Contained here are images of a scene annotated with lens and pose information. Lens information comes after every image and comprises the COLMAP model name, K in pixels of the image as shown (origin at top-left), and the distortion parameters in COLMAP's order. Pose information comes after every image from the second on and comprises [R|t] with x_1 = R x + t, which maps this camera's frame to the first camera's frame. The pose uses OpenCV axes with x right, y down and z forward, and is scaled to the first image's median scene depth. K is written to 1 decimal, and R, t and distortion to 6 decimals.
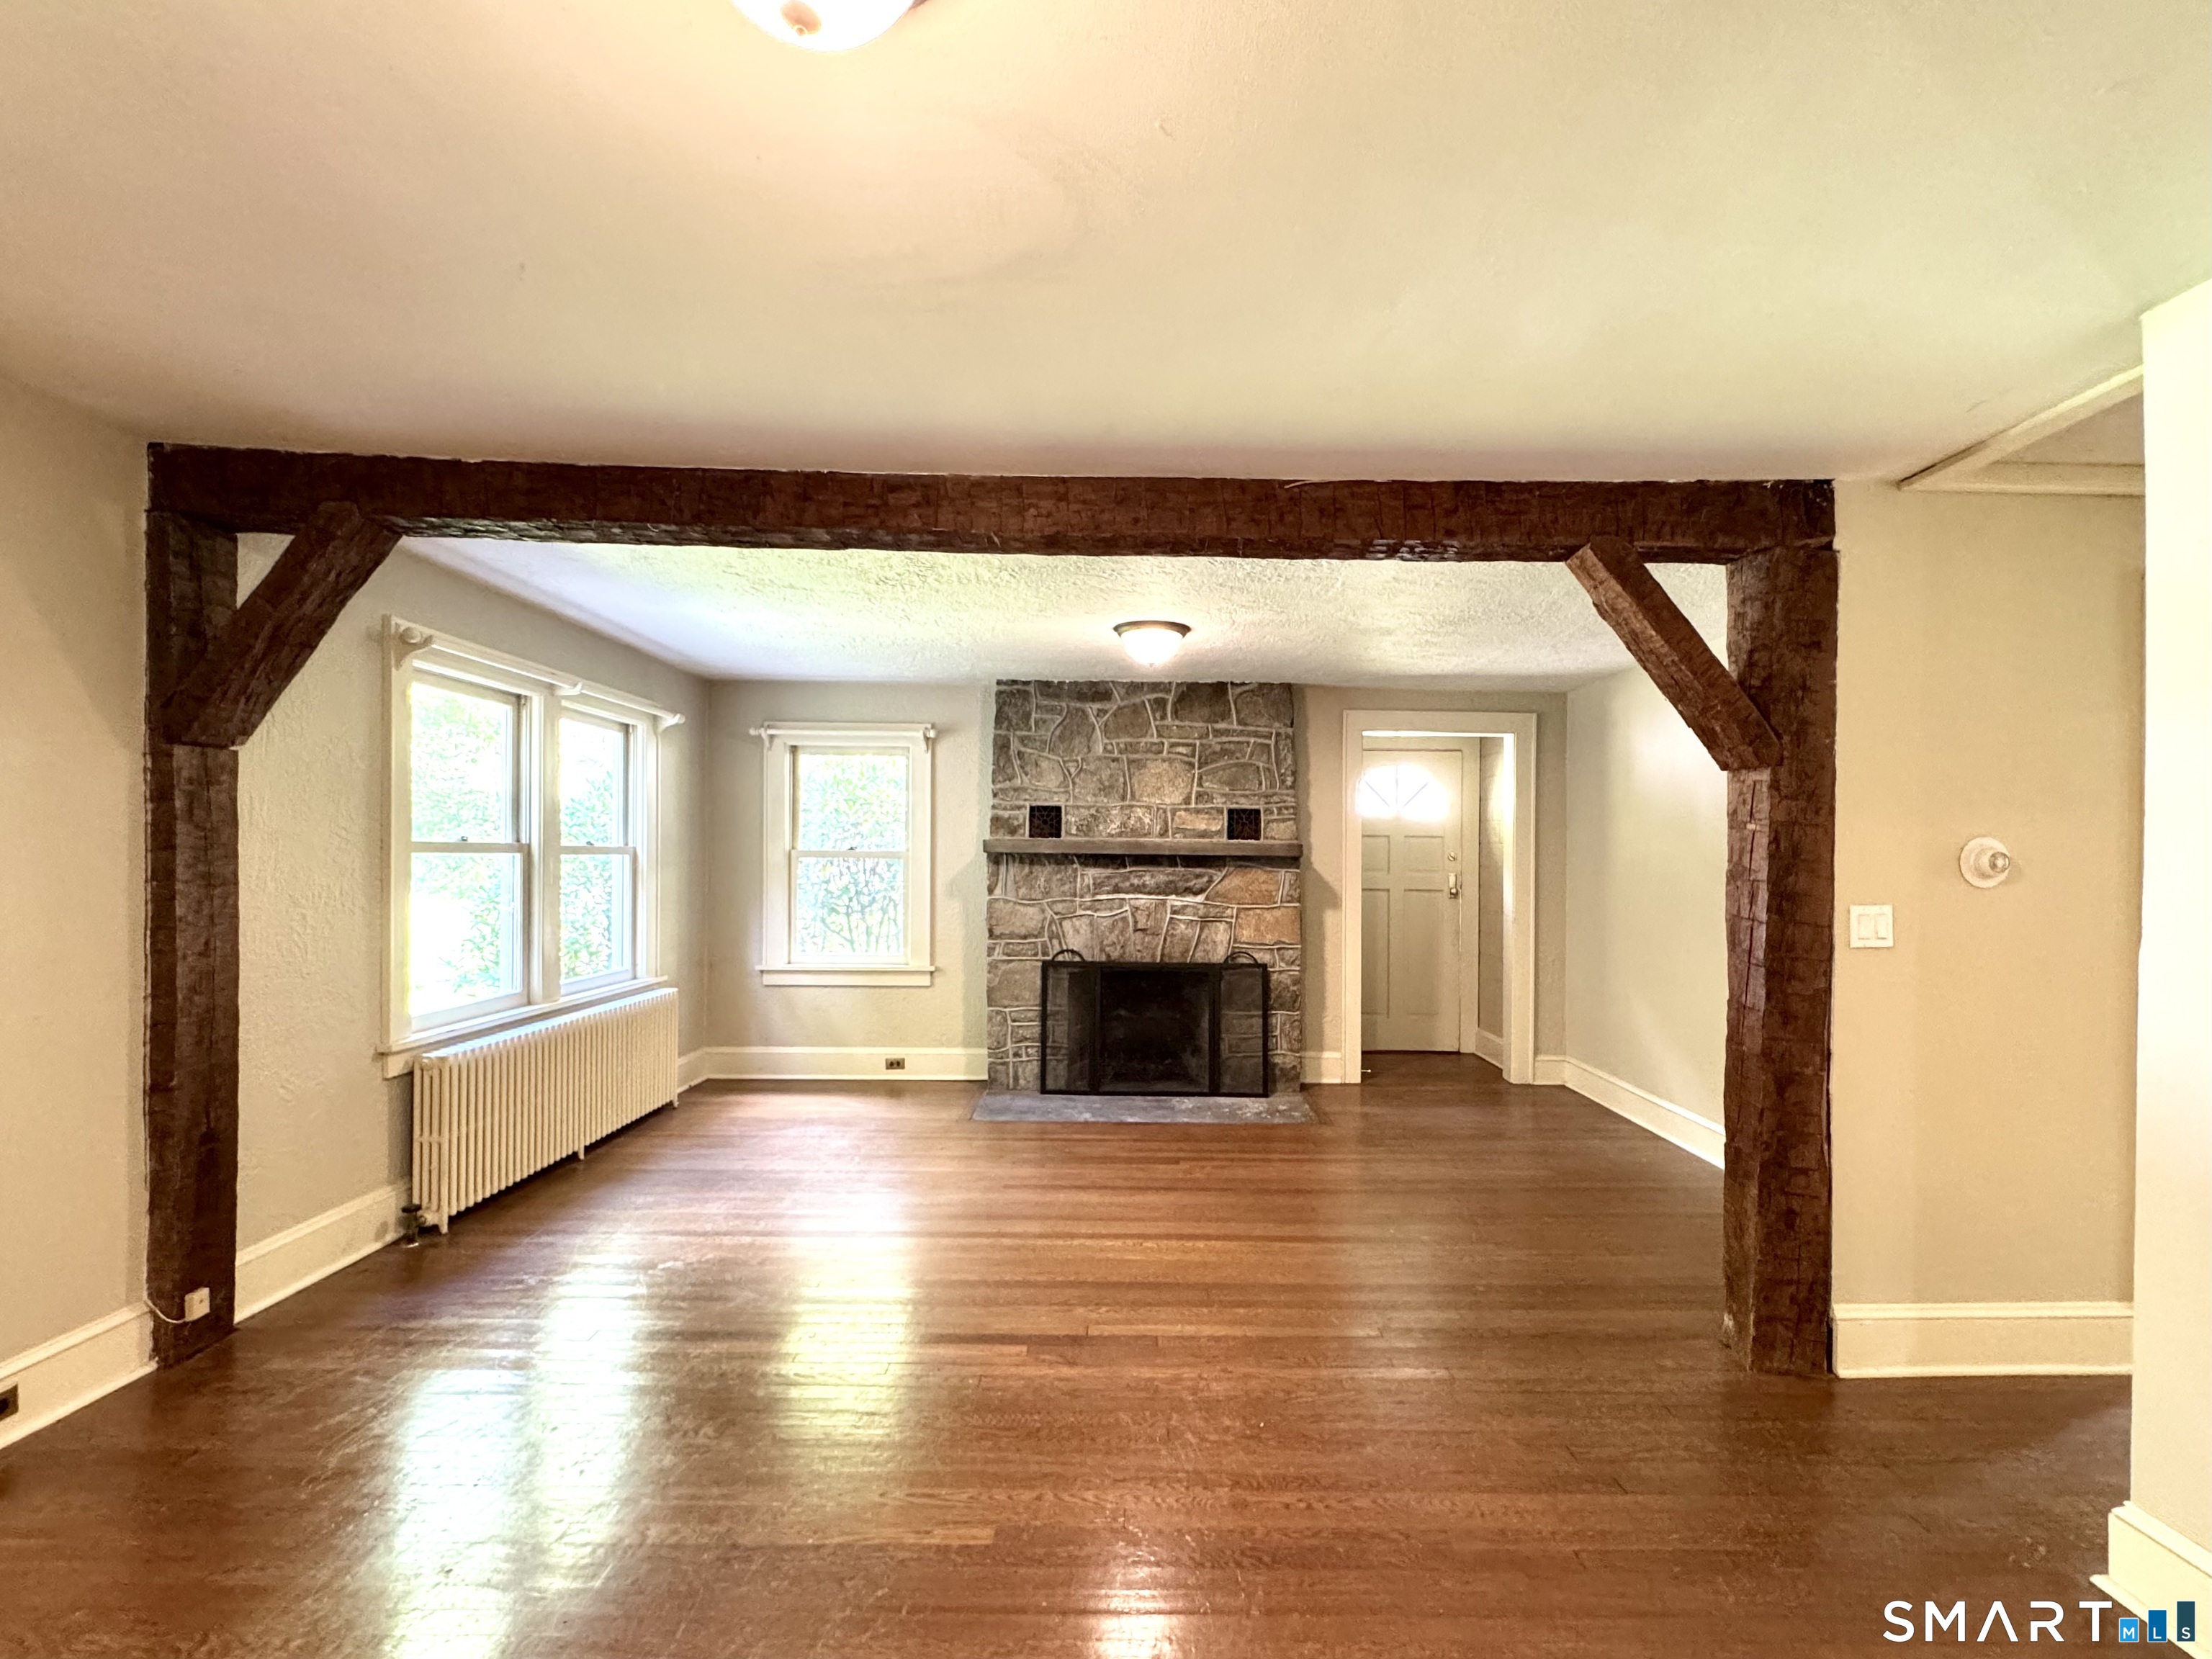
lens RADIAL K [[983.6, 0, 1136.3], [0, 983.6, 853.6], [0, 0, 1]] dist [-0.000013, 0.000506]
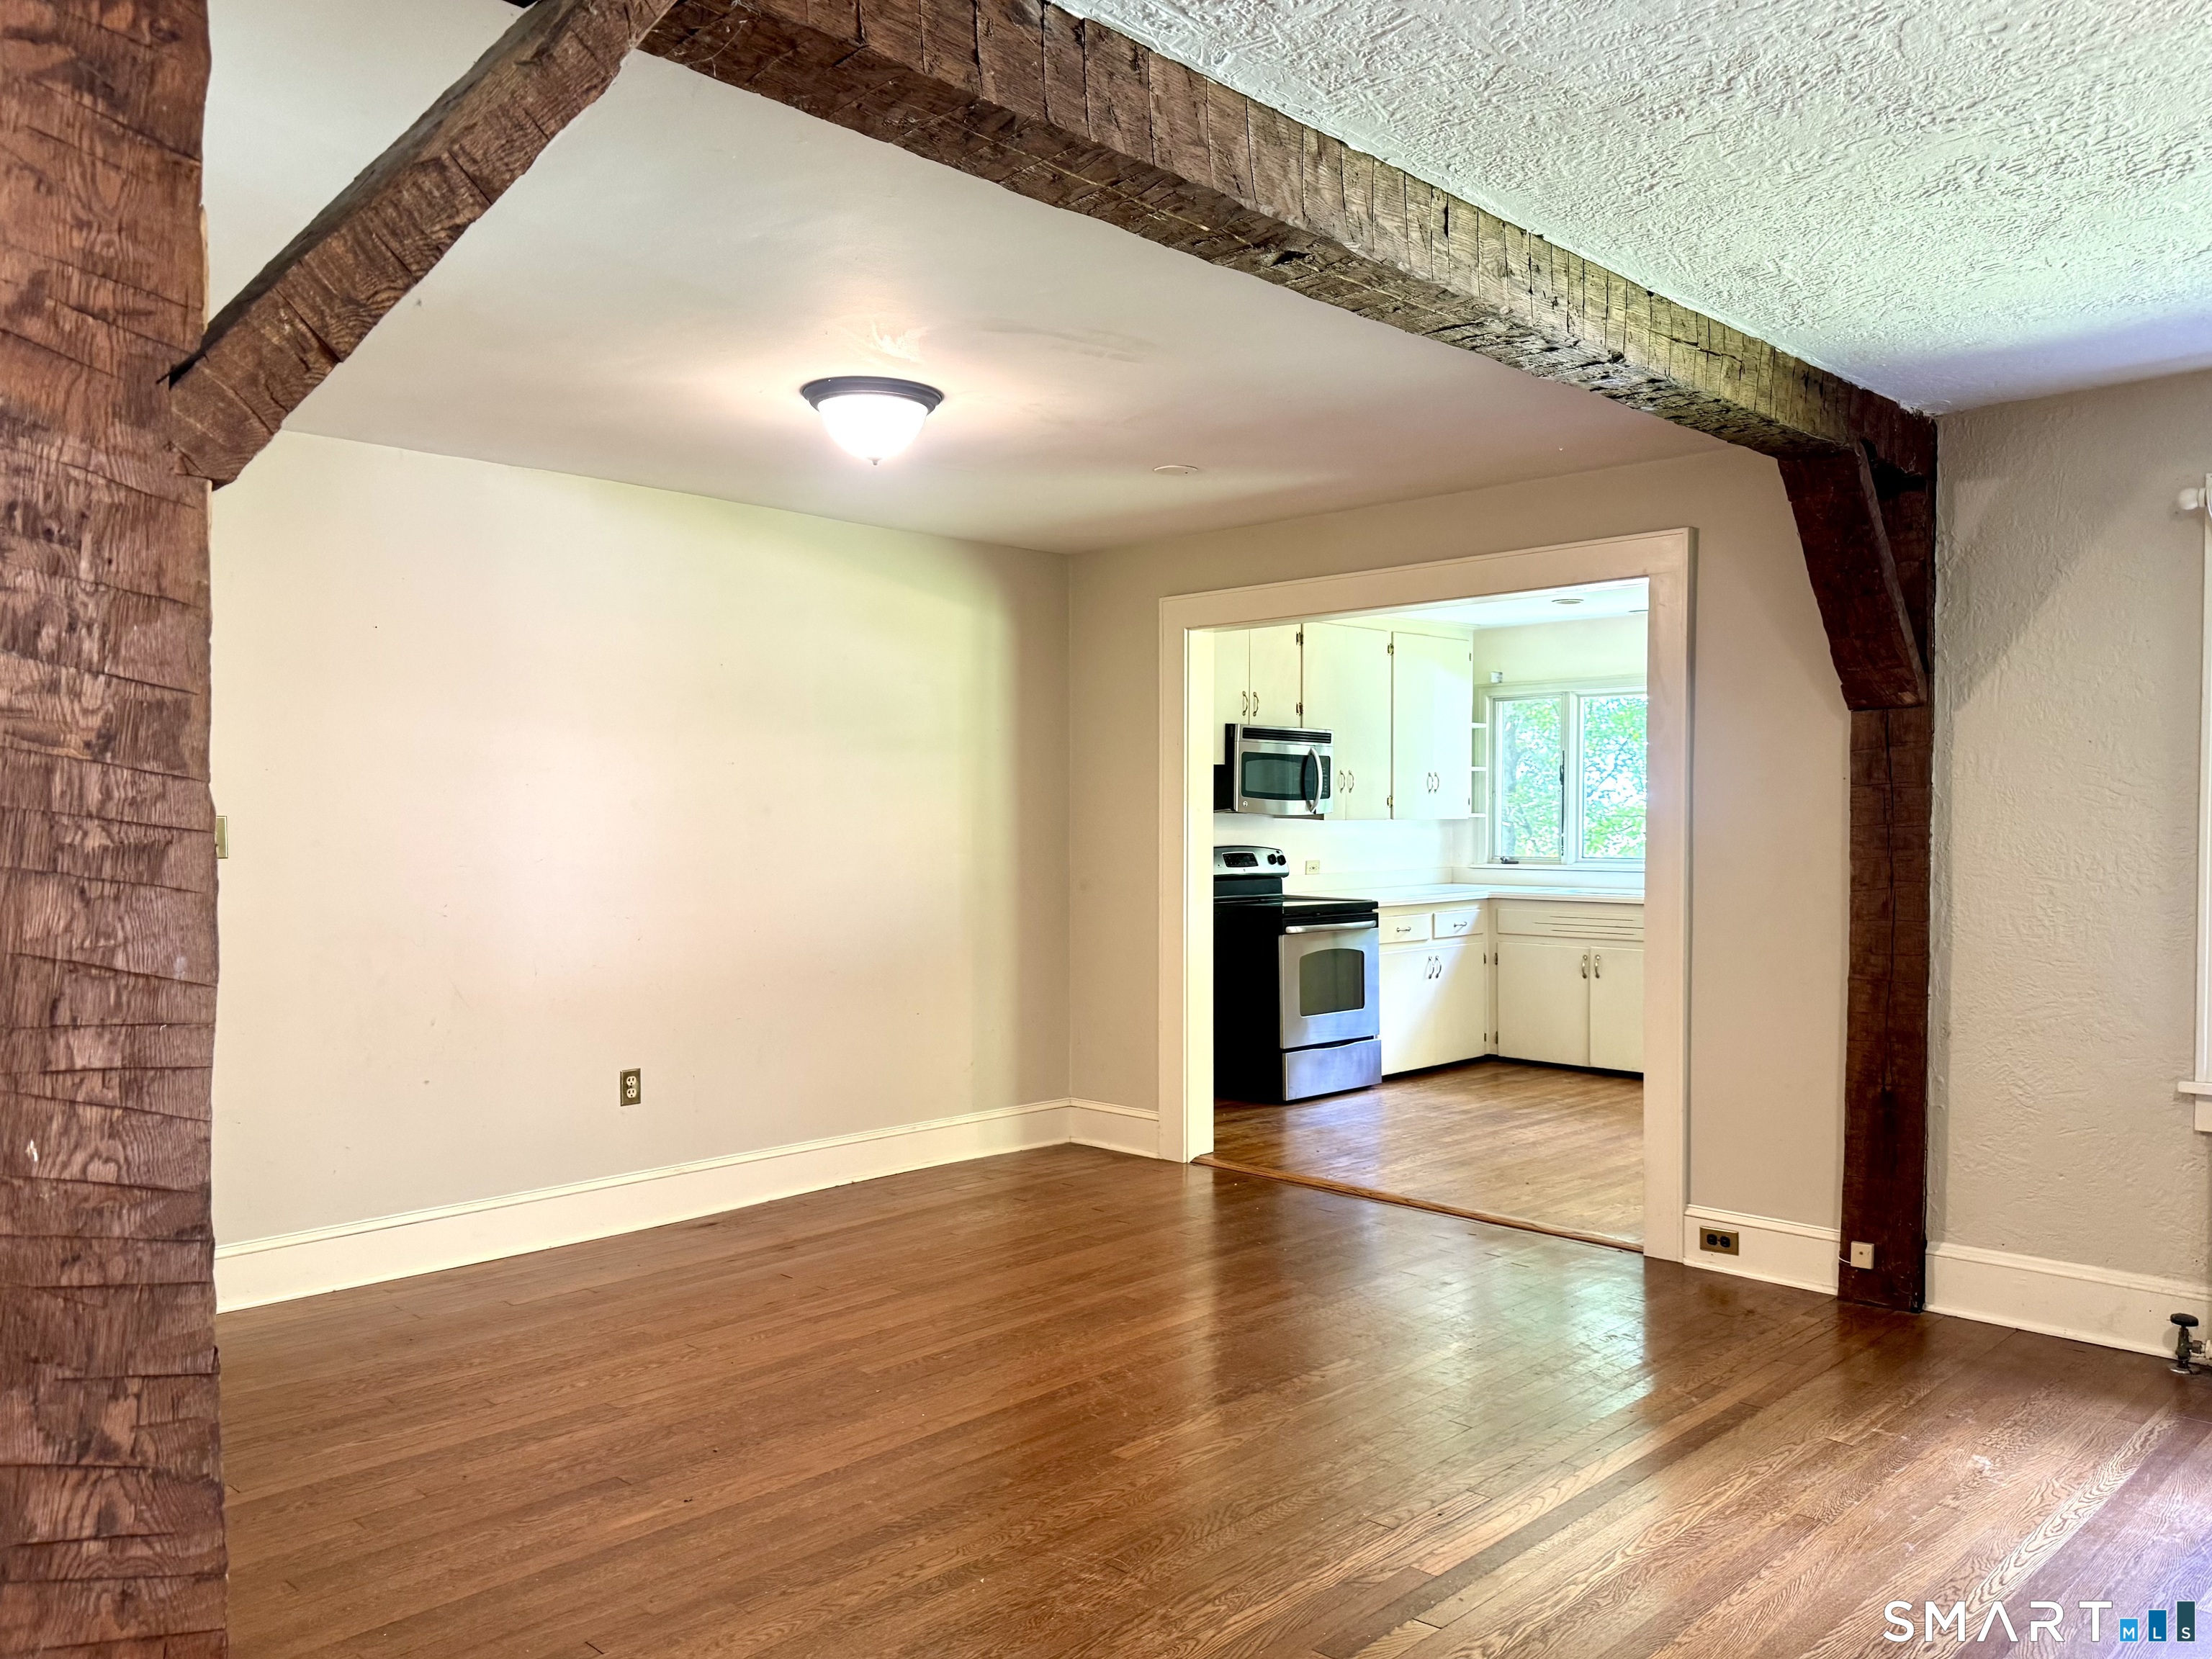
lens RADIAL K [[1643.3, 0, 1065.4], [0, 1643.3, 871.2], [0, 0, 1]] dist [0.008135, -0.038624]
pose [[-0.720993, 0.012625, -0.692827, 0.381741], [-0.002598, 0.999778, 0.020922, 0.011468], [0.692937, 0.016885, -0.720800, 0.767262]]
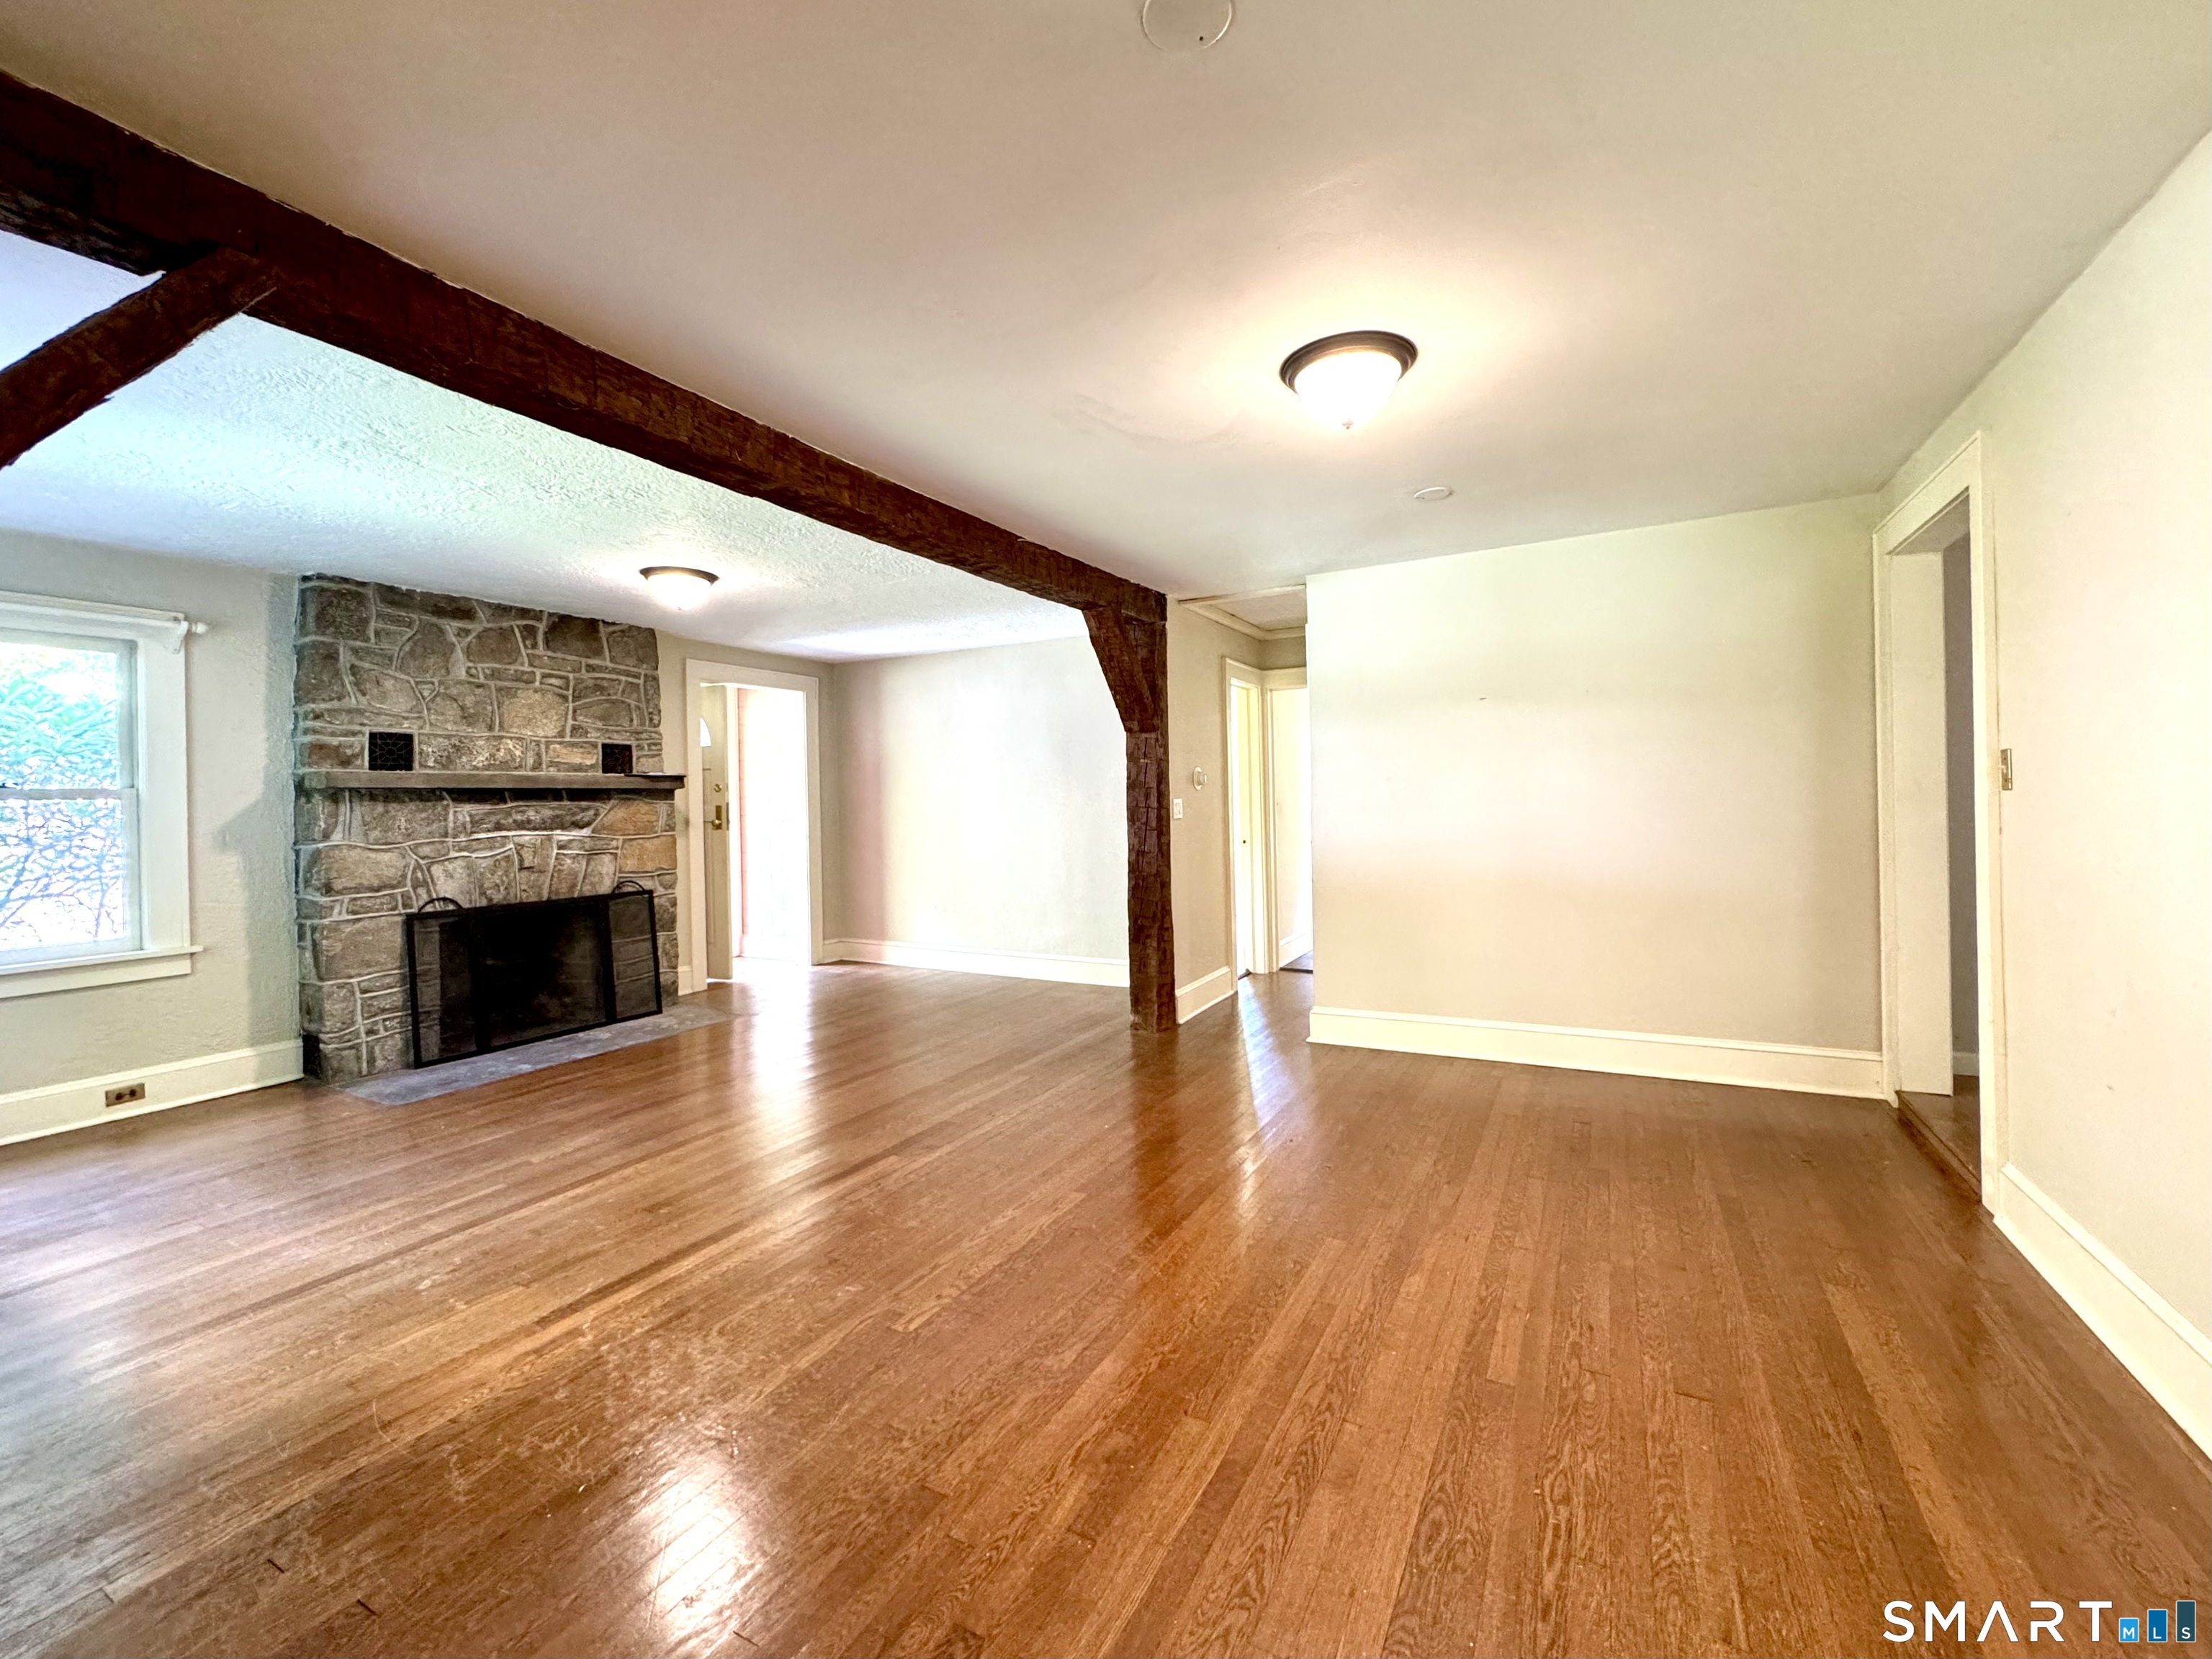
lens RADIAL K [[922.1, 0, 1111.5], [0, 922.1, 783.5], [0, 0, 1]] dist [-0.004037, 0.001678]
pose [[0.485711, -0.005049, 0.874105, -0.493992], [0.021498, 0.999750, -0.006171, 0.013685], [-0.873855, 0.021788, 0.485698, 0.074717]]
